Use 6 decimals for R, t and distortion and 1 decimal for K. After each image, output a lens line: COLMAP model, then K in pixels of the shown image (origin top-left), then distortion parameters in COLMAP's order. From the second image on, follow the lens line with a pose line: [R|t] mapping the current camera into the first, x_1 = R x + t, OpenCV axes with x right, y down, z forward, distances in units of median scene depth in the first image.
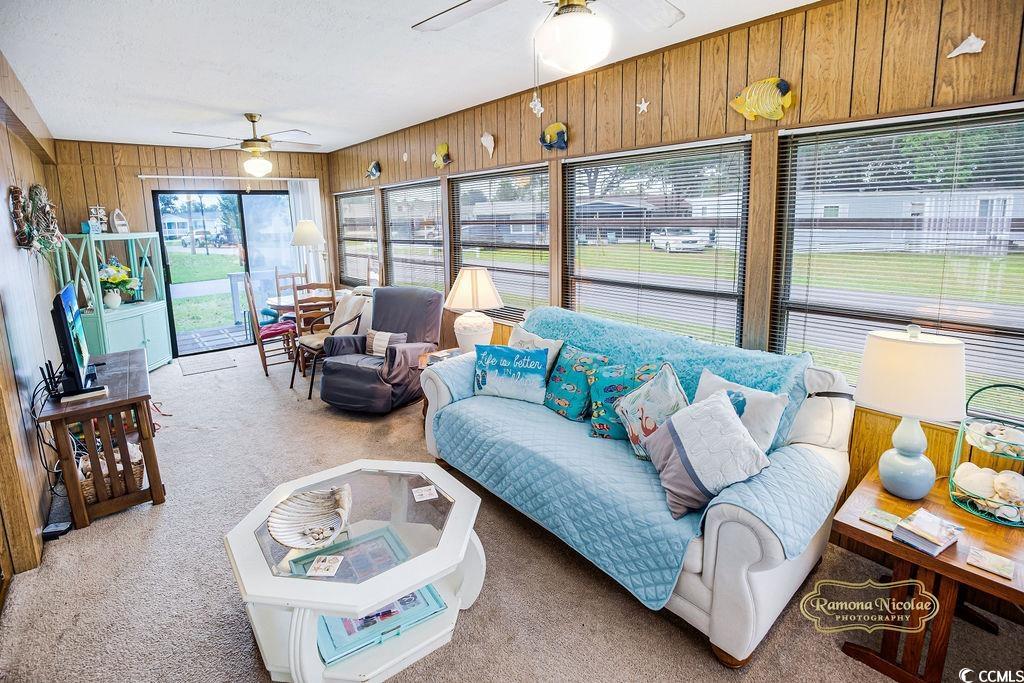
lens RADIAL K [[511.1, 0, 512.0], [0, 511.1, 341.5], [0, 0, 1]] dist [-0.005617, -0.001794]
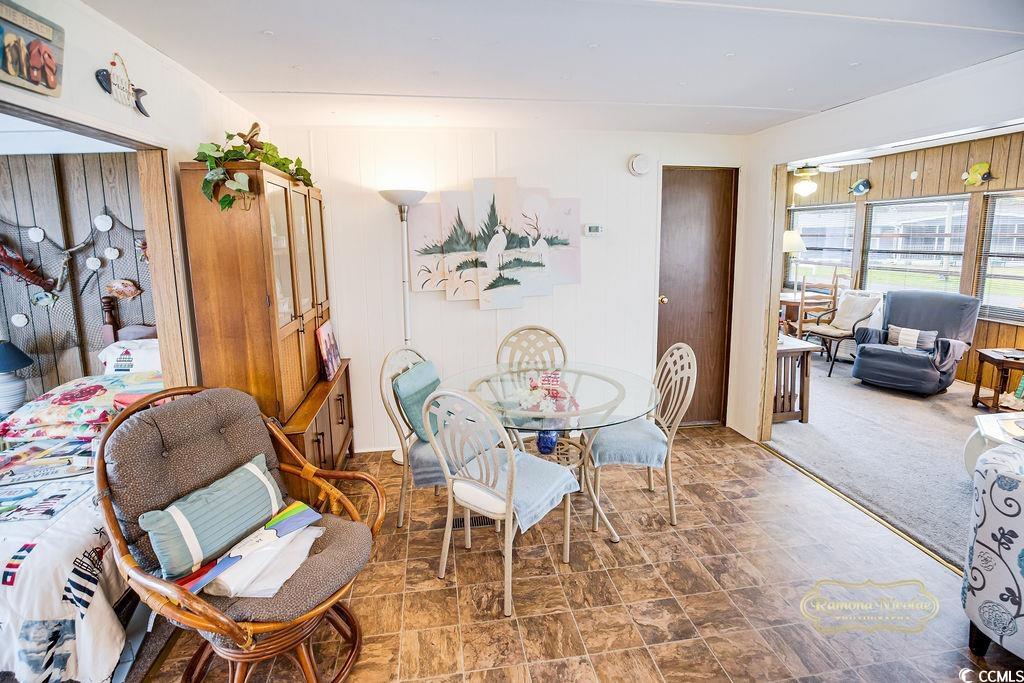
lens RADIAL K [[511.1, 0, 512.0], [0, 511.1, 341.5], [0, 0, 1]] dist [-0.005617, -0.001794]
pose [[0.870731, 0.125132, -0.475572, -0.483823], [-0.134887, 0.990766, 0.013723, 0.116714], [0.472898, 0.052199, 0.879570, -0.434569]]
